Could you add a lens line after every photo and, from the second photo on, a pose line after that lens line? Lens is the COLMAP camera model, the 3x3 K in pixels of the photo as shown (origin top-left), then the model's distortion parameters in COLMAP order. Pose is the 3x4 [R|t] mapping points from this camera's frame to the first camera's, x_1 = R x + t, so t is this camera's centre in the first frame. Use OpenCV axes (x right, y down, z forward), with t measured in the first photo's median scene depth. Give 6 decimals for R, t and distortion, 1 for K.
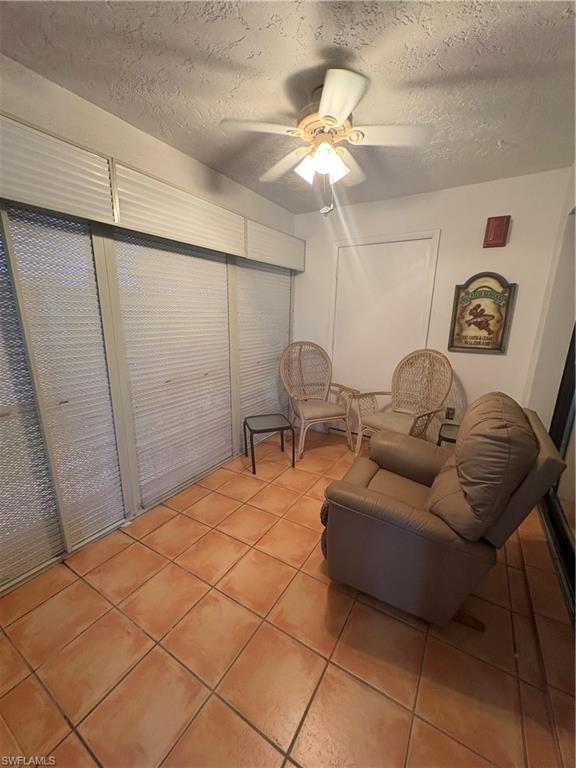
lens RADIAL K [[306.7, 0, 289.3], [0, 306.7, 383.2], [0, 0, 1]] dist [0.000061, 0.000214]
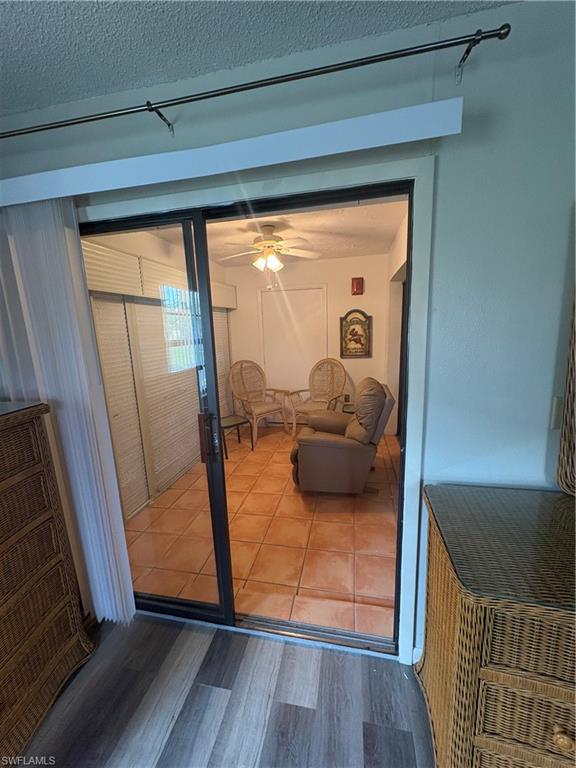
lens RADIAL K [[306.7, 0, 289.3], [0, 306.7, 383.2], [0, 0, 1]] dist [0.000061, 0.000214]
pose [[0.941407, -0.110579, 0.318629, -0.255725], [0.126593, 0.991503, -0.029929, 0.036926], [-0.312612, 0.068511, 0.947407, -0.415162]]
